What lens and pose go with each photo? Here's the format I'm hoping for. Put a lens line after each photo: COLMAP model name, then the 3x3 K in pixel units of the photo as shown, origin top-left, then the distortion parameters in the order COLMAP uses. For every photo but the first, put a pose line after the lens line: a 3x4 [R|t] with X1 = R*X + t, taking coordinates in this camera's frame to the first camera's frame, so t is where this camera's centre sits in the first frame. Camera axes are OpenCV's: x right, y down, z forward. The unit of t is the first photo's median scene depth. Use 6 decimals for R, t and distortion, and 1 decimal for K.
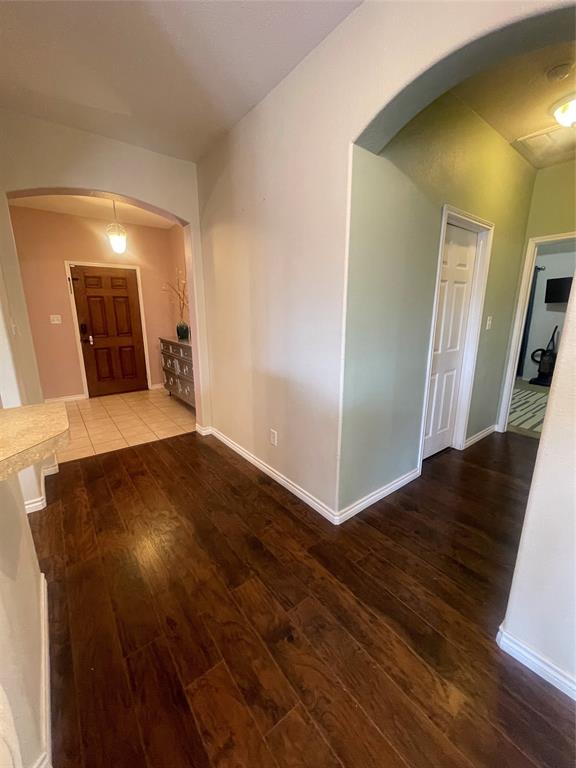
lens RADIAL K [[314.4, 0, 290.1], [0, 314.4, 383.1], [0, 0, 1]] dist [0.000750, 0.000150]
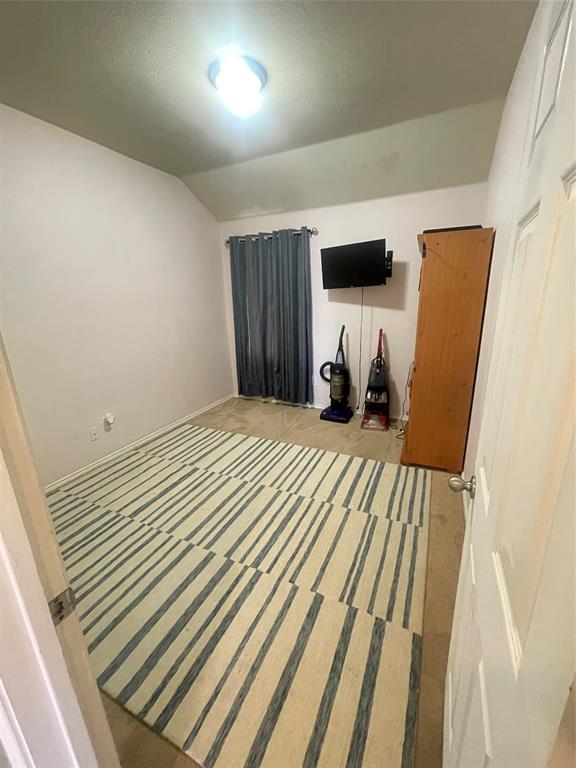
lens RADIAL K [[314.4, 0, 287.4], [0, 314.4, 382.1], [0, 0, 1]] dist [0.000750, 0.000150]
pose [[0.894657, -0.144927, 0.422594, 0.447280], [0.126436, 0.989385, 0.071634, -0.124965], [-0.428489, -0.010656, 0.903484, 0.460400]]
